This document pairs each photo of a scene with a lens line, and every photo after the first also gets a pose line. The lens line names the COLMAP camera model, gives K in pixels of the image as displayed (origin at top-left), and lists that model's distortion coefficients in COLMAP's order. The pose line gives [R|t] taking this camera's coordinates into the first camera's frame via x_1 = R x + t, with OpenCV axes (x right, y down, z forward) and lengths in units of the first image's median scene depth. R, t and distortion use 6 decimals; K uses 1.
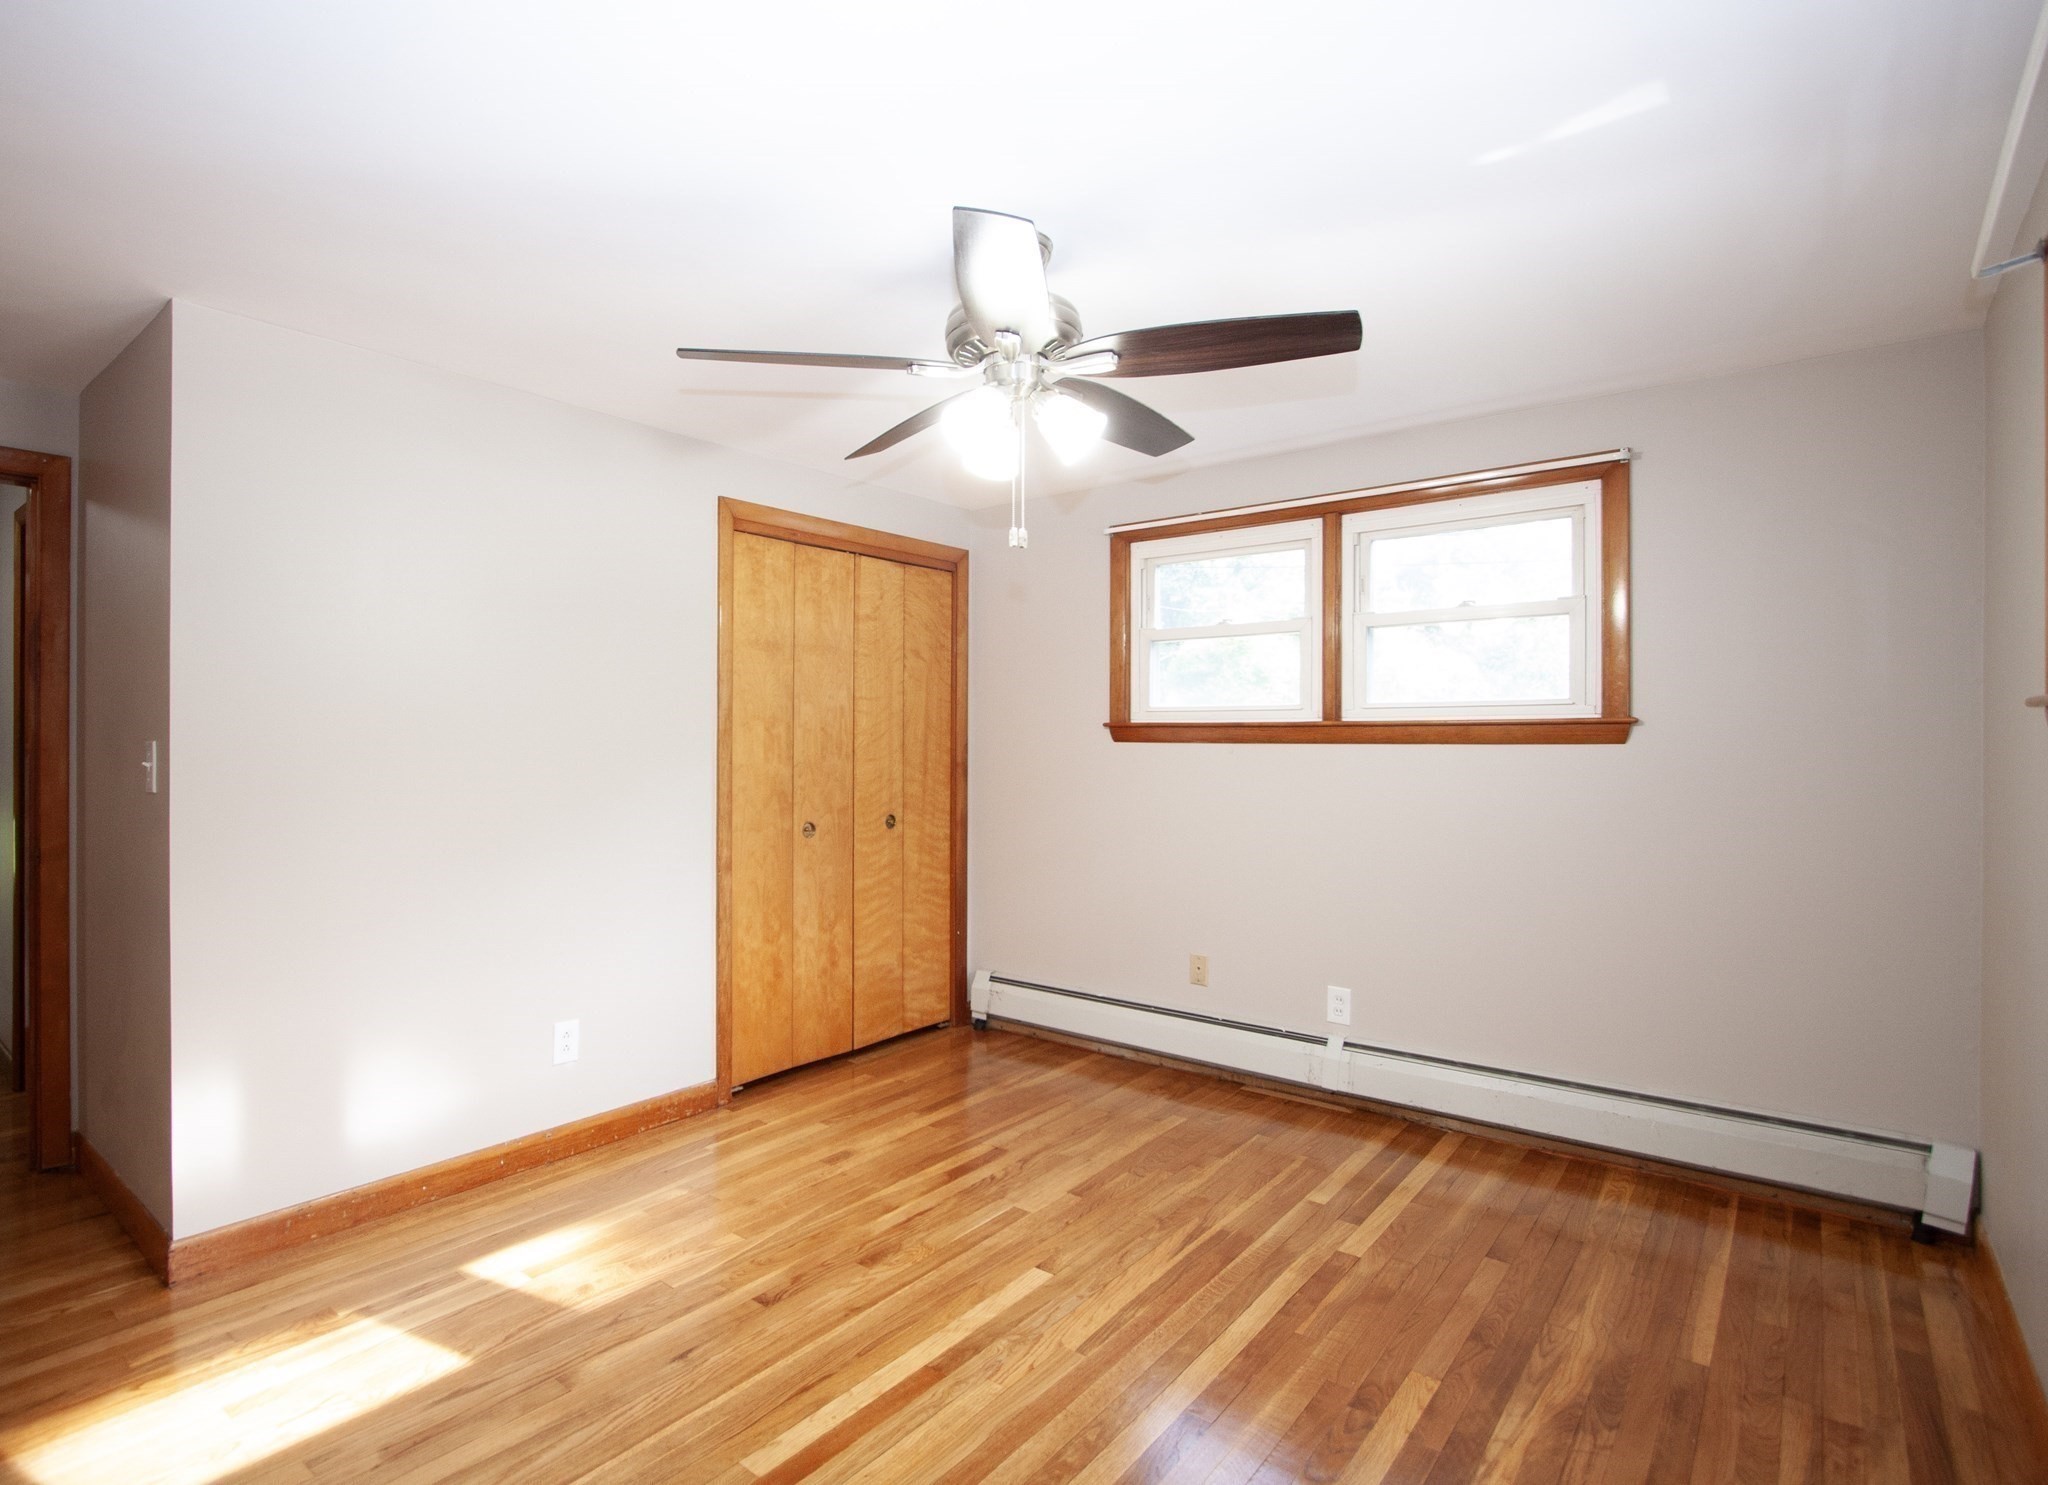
lens RADIAL K [[1015.9, 0, 969.5], [0, 1015.9, 739.8], [0, 0, 1]] dist [-0.008468, 0.000239]
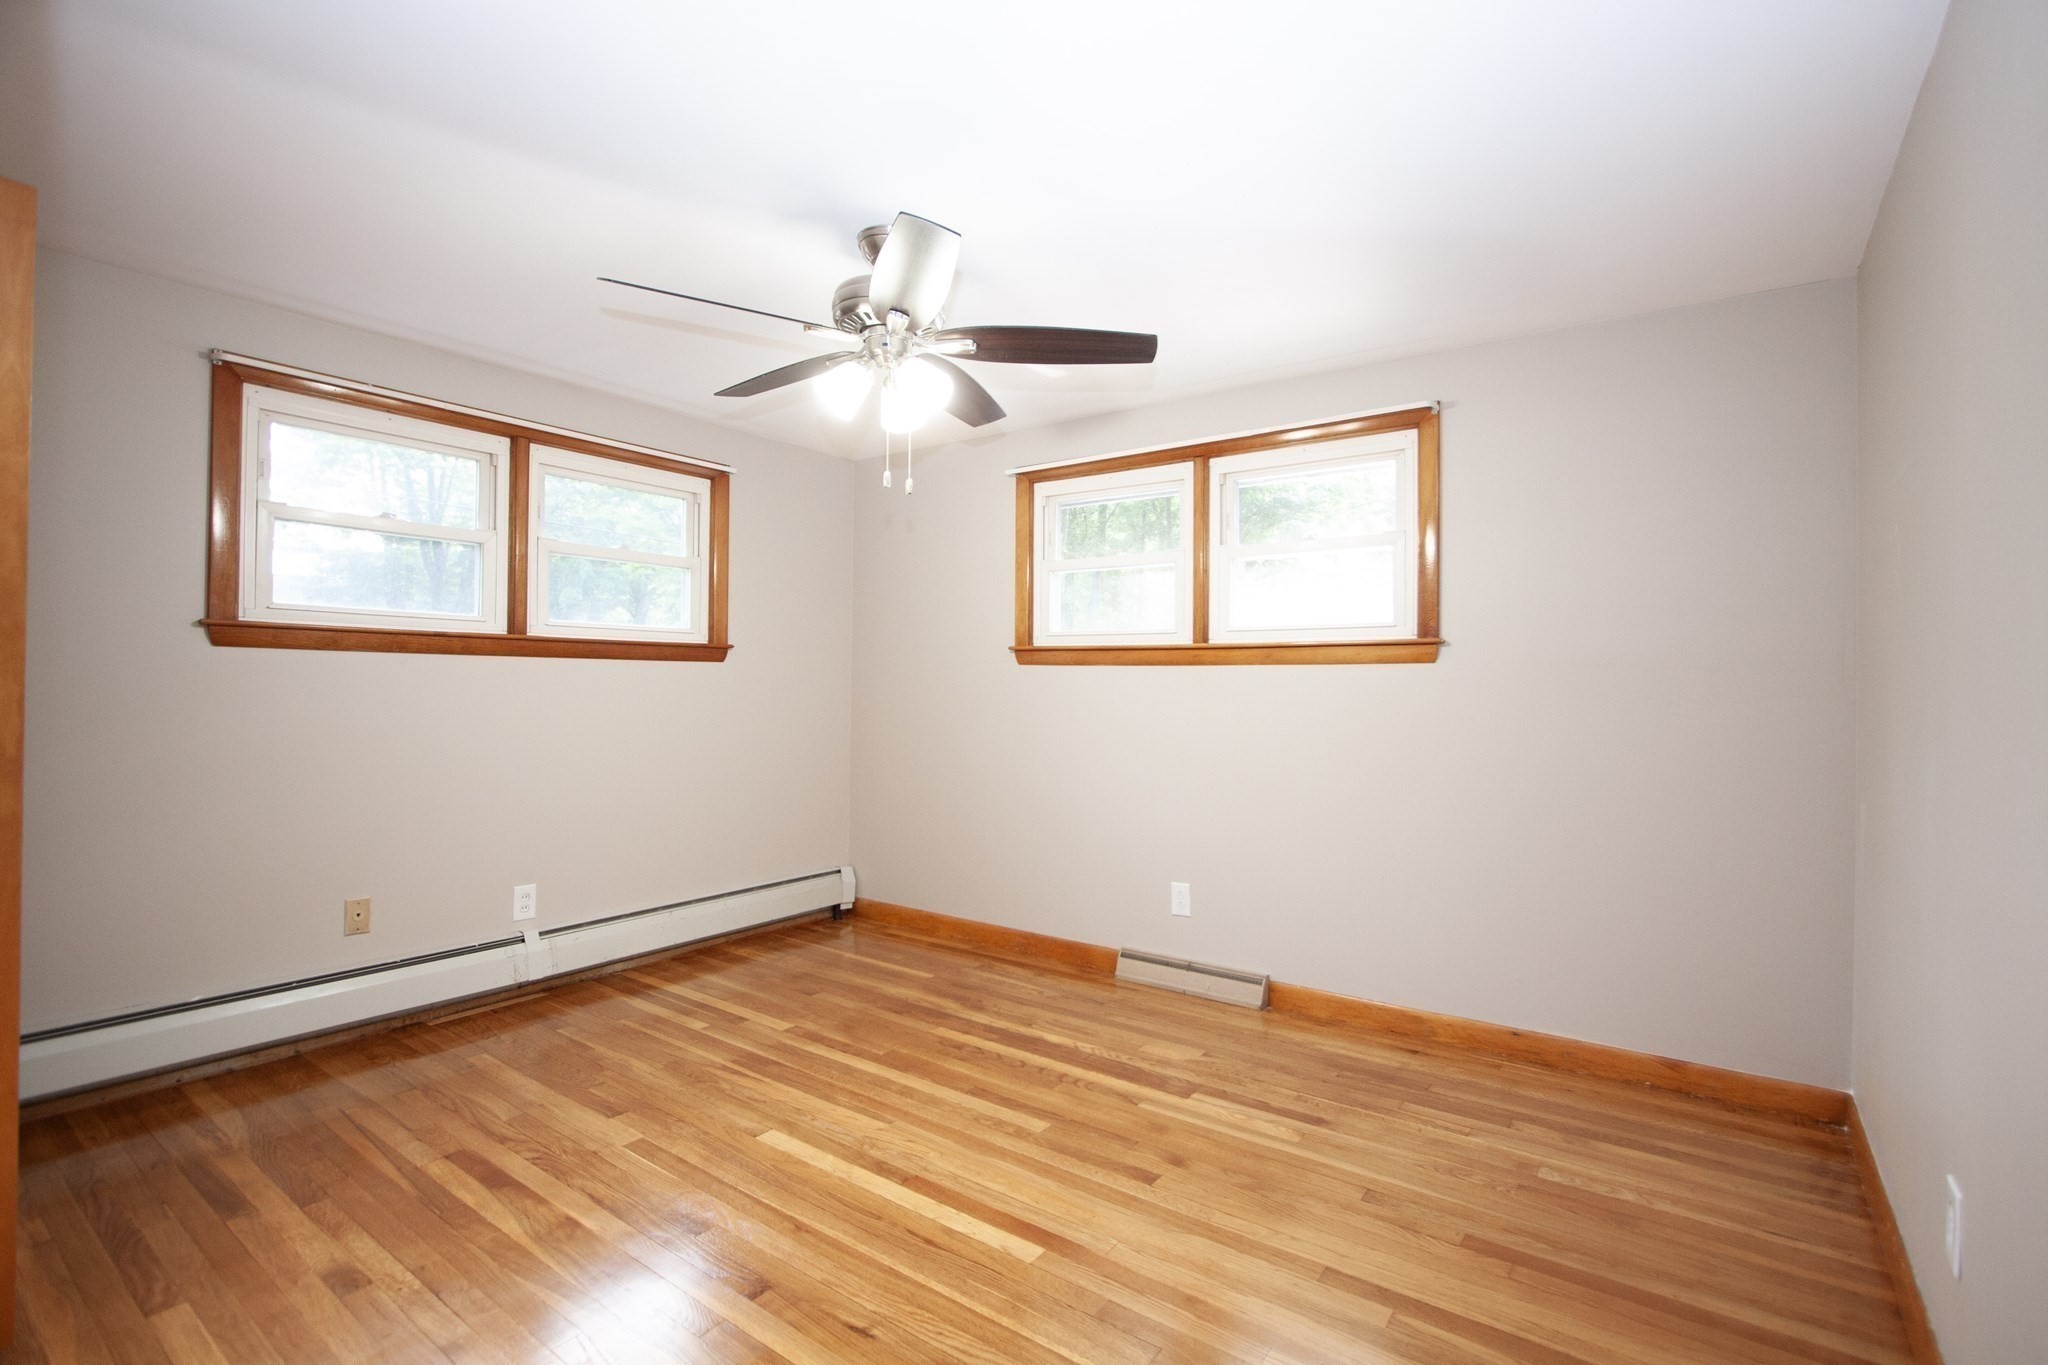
lens RADIAL K [[960.6, 0, 1000.5], [0, 960.6, 682.1], [0, 0, 1]] dist [-0.003648, -0.000470]
pose [[-0.039514, 0.001824, 0.999217, -0.771308], [-0.012230, 0.999923, -0.002309, 0.030867], [-0.999144, -0.012312, -0.039489, 0.632005]]
